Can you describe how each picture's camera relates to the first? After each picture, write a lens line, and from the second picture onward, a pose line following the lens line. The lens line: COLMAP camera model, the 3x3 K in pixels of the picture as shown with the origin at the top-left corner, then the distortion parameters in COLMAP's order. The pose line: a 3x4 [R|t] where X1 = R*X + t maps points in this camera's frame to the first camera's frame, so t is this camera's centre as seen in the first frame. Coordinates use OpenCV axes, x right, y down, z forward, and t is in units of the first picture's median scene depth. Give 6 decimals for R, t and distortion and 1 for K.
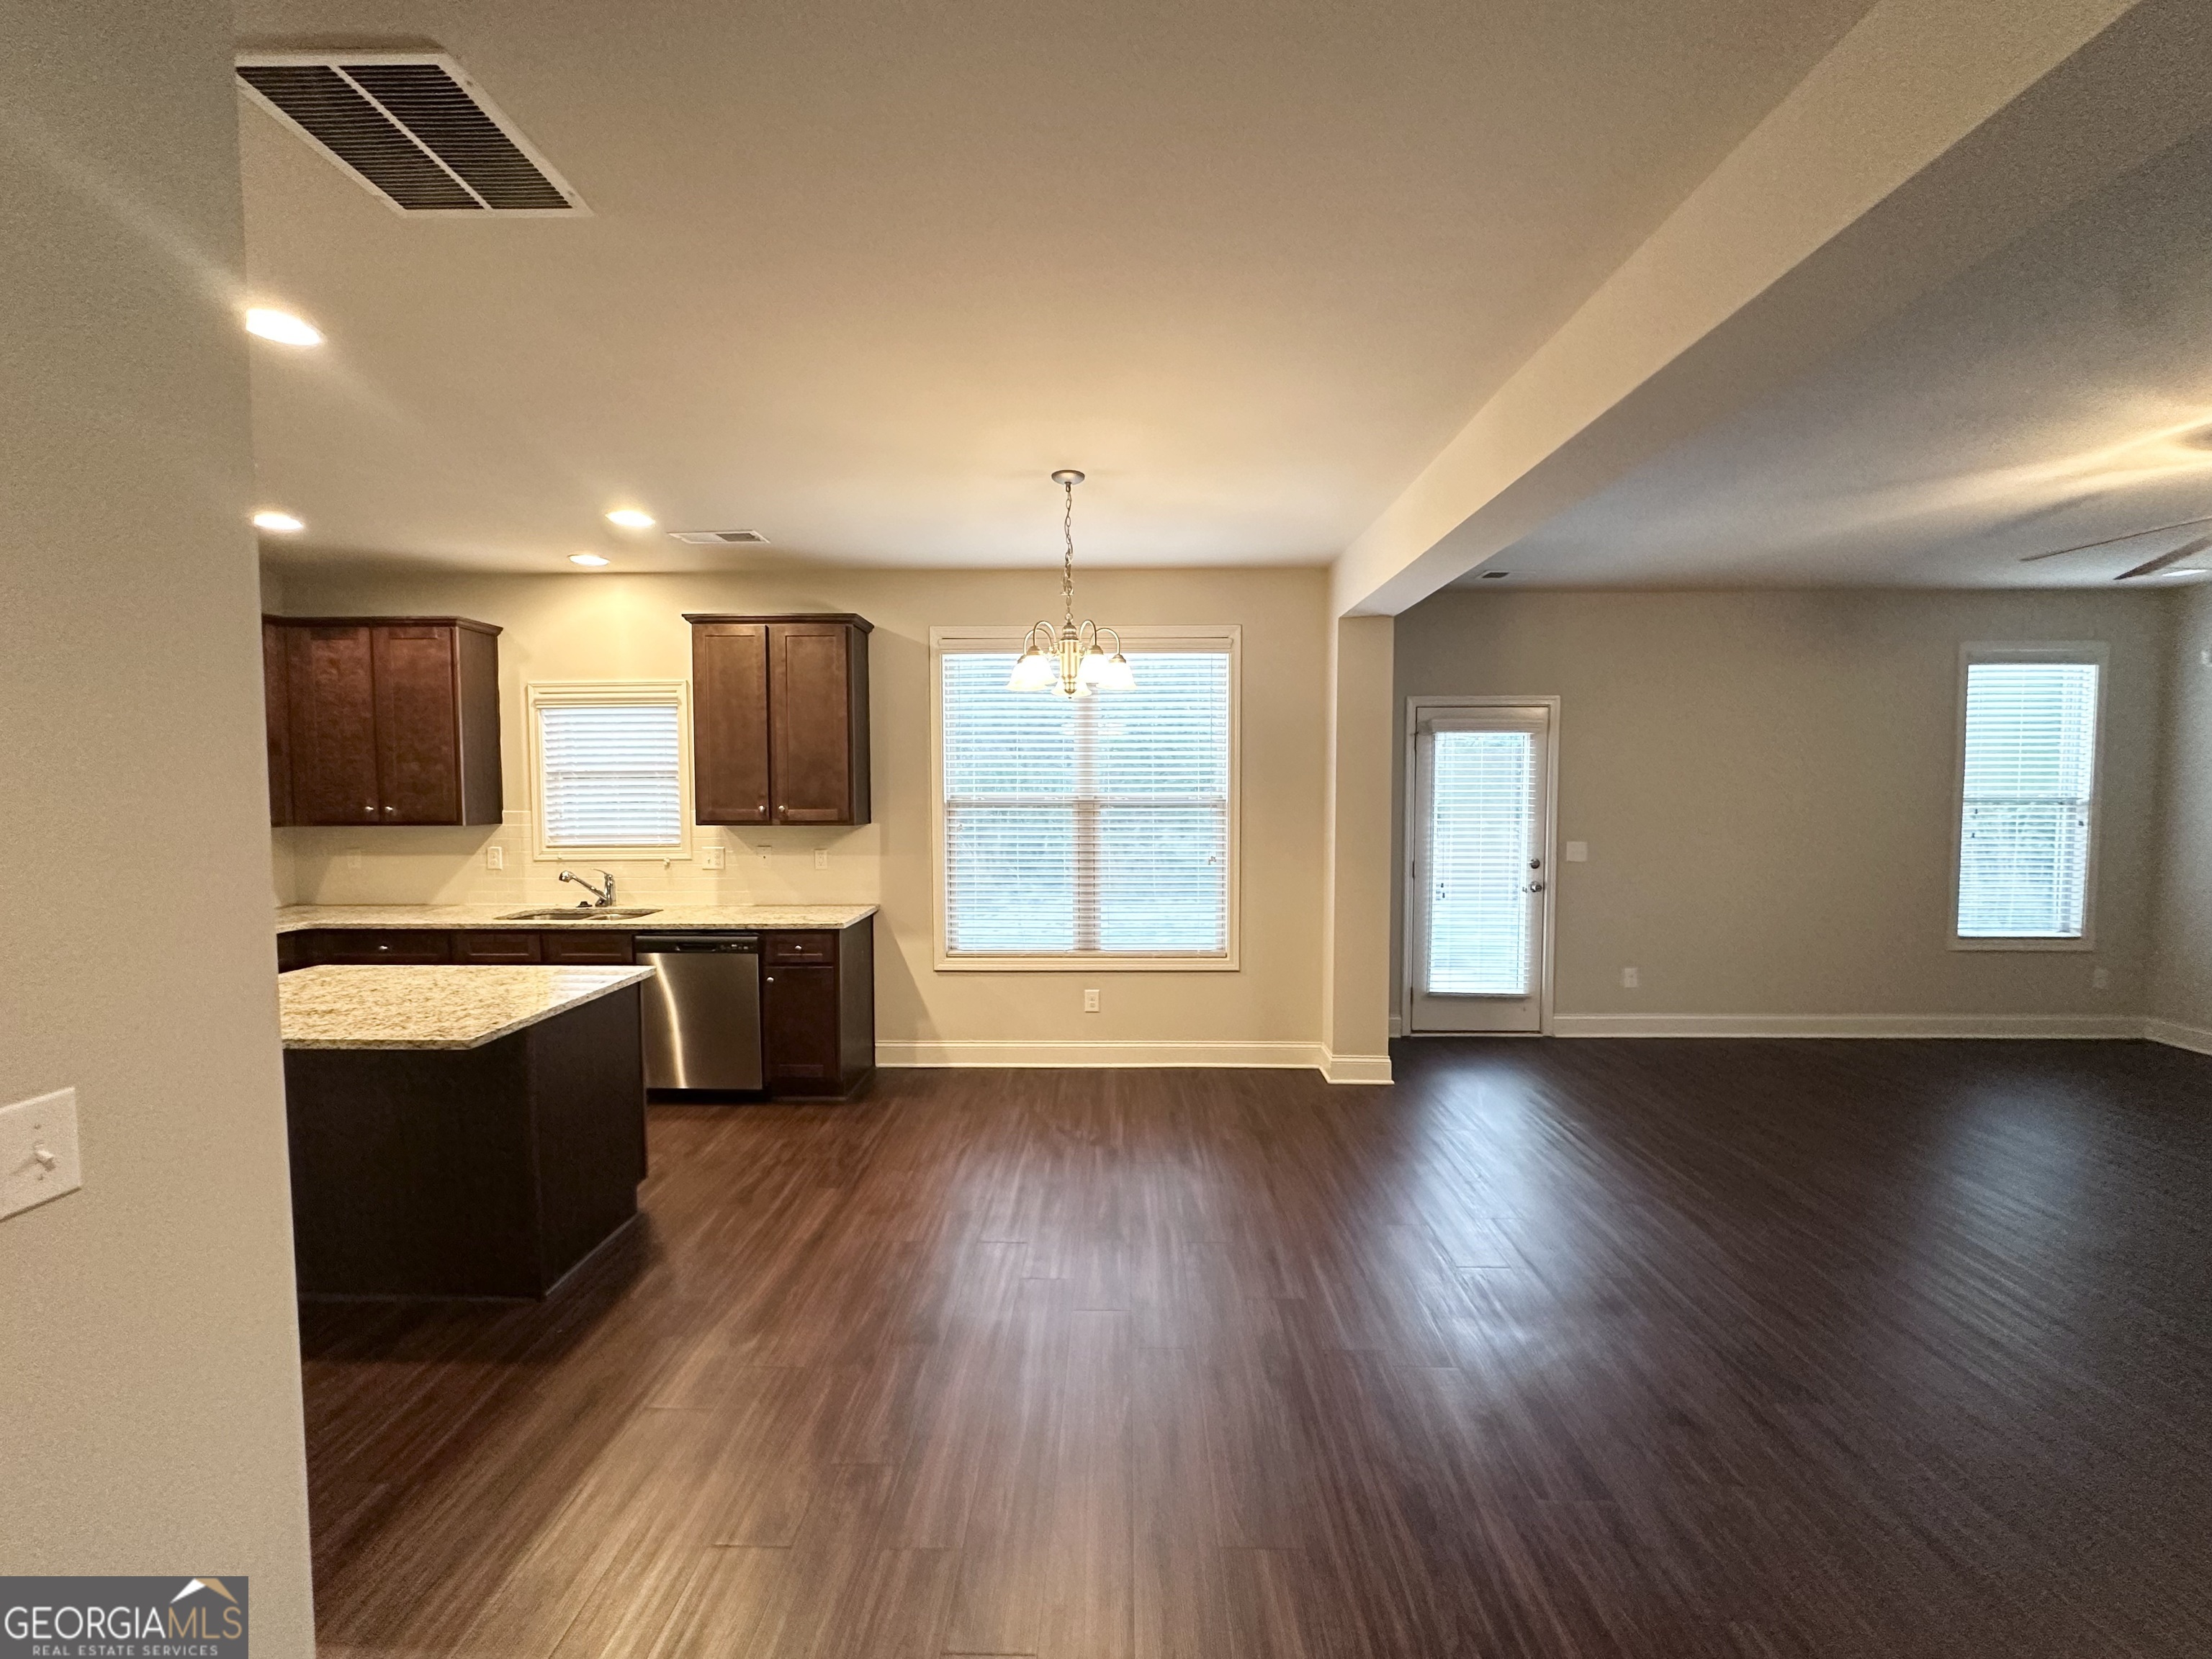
lens RADIAL K [[884.8, 0, 1106.0], [0, 884.8, 829.5], [0, 0, 1]] dist [-0.002495, -0.000243]
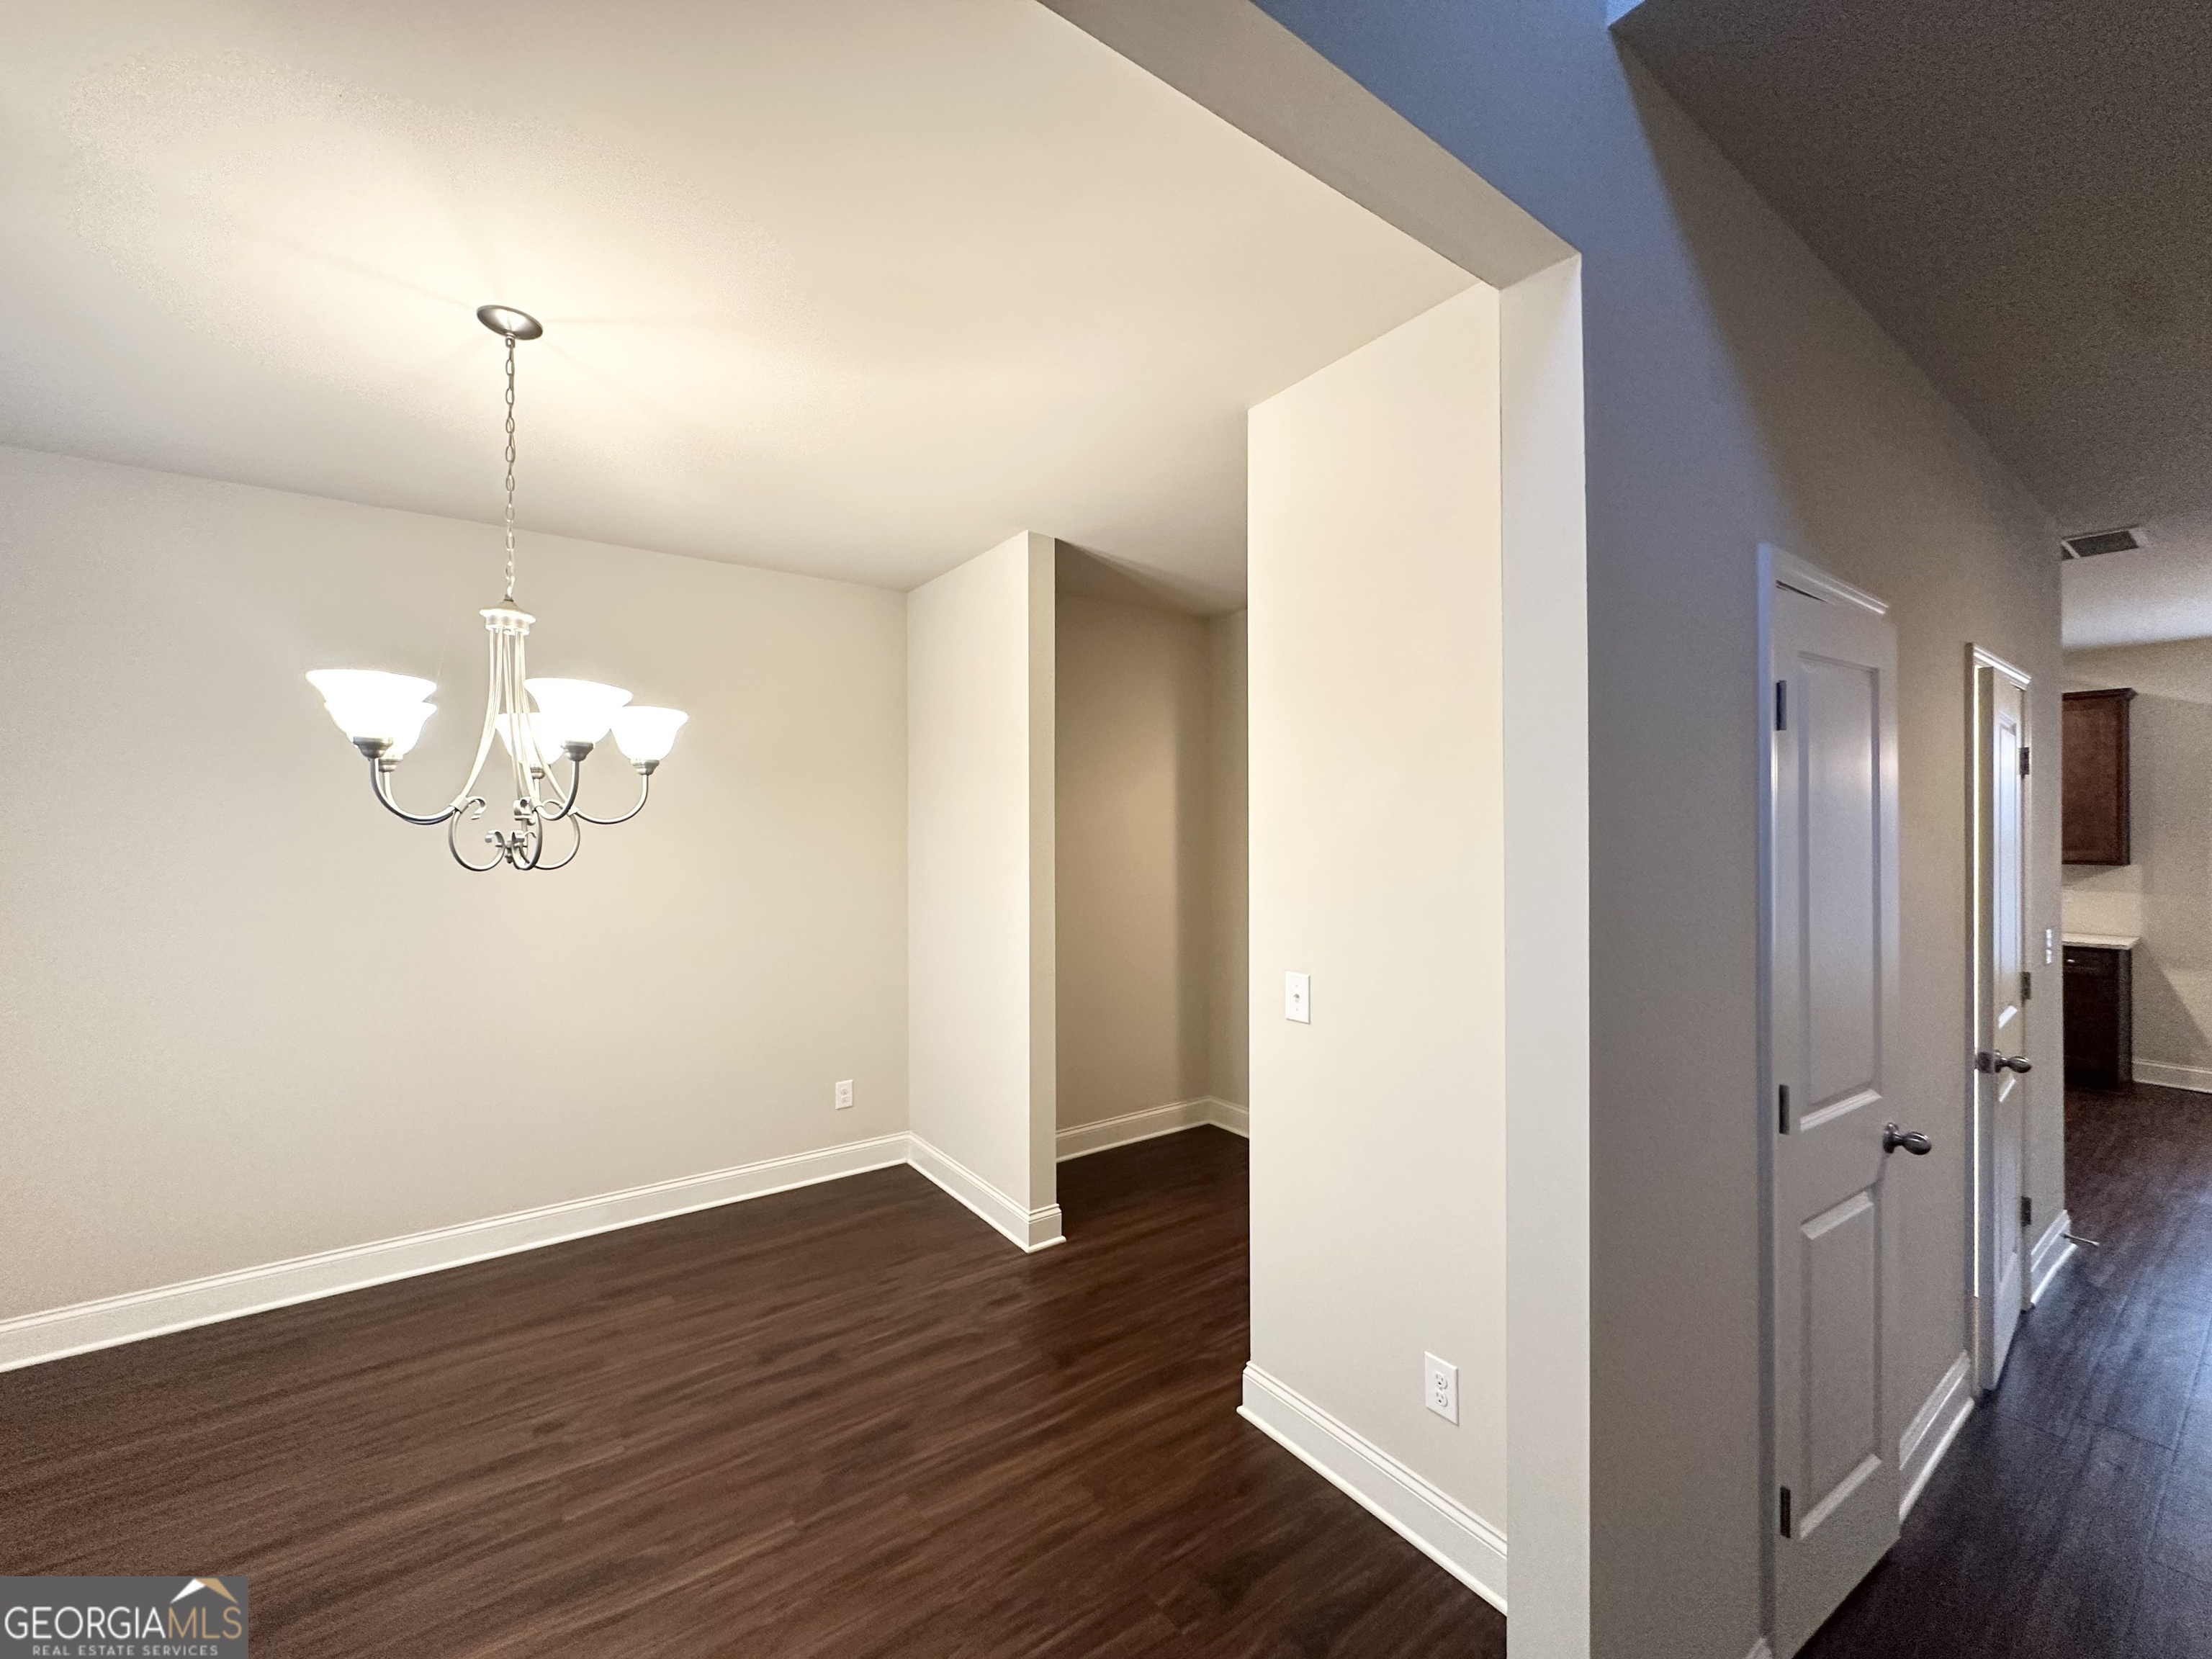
lens RADIAL K [[884.8, 0, 1106.0], [0, 884.8, 829.5], [0, 0, 1]] dist [-0.002495, -0.000243]
pose [[0.601437, -0.000174, -0.798920, -0.160442], [-0.038717, 0.998819, -0.029364, 0.033959], [0.797981, 0.048593, 0.600720, -0.790281]]
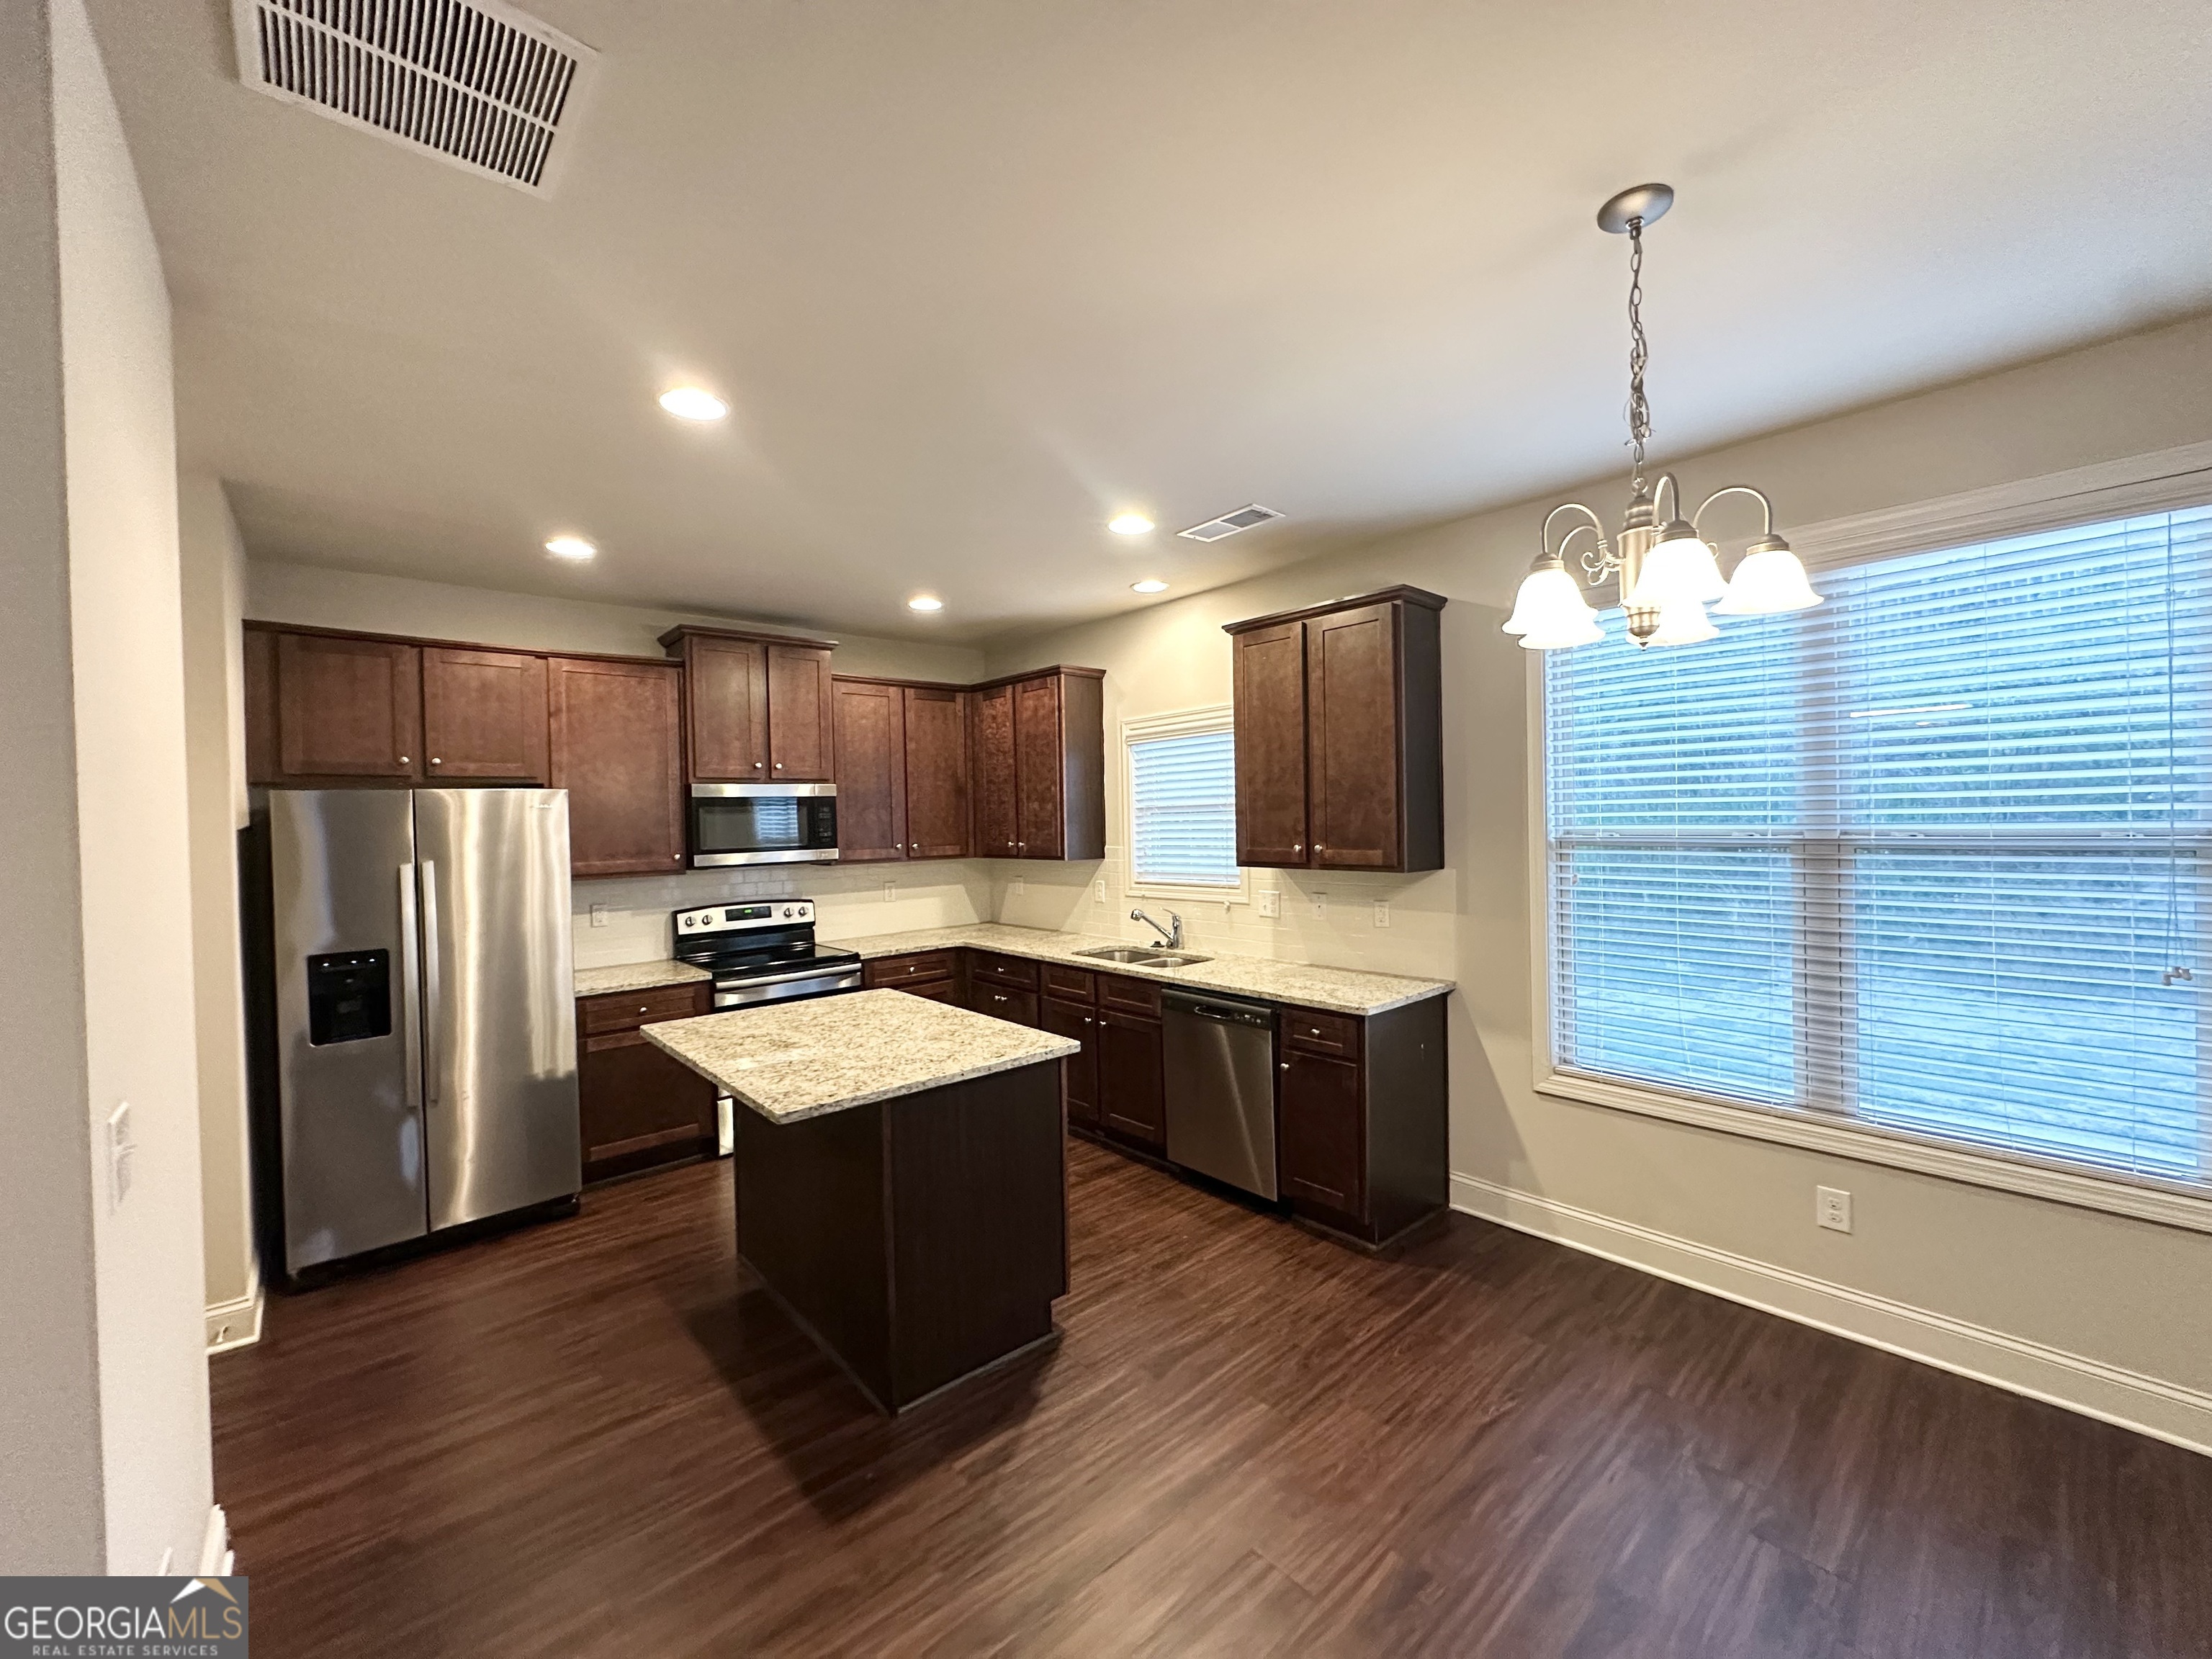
lens RADIAL K [[884.8, 0, 1106.0], [0, 884.8, 829.5], [0, 0, 1]] dist [-0.002495, -0.000243]
pose [[0.674715, -0.002789, -0.738073, 0.088882], [-0.018287, 0.999623, -0.020494, -0.020732], [0.737851, 0.027324, 0.674410, 0.321607]]
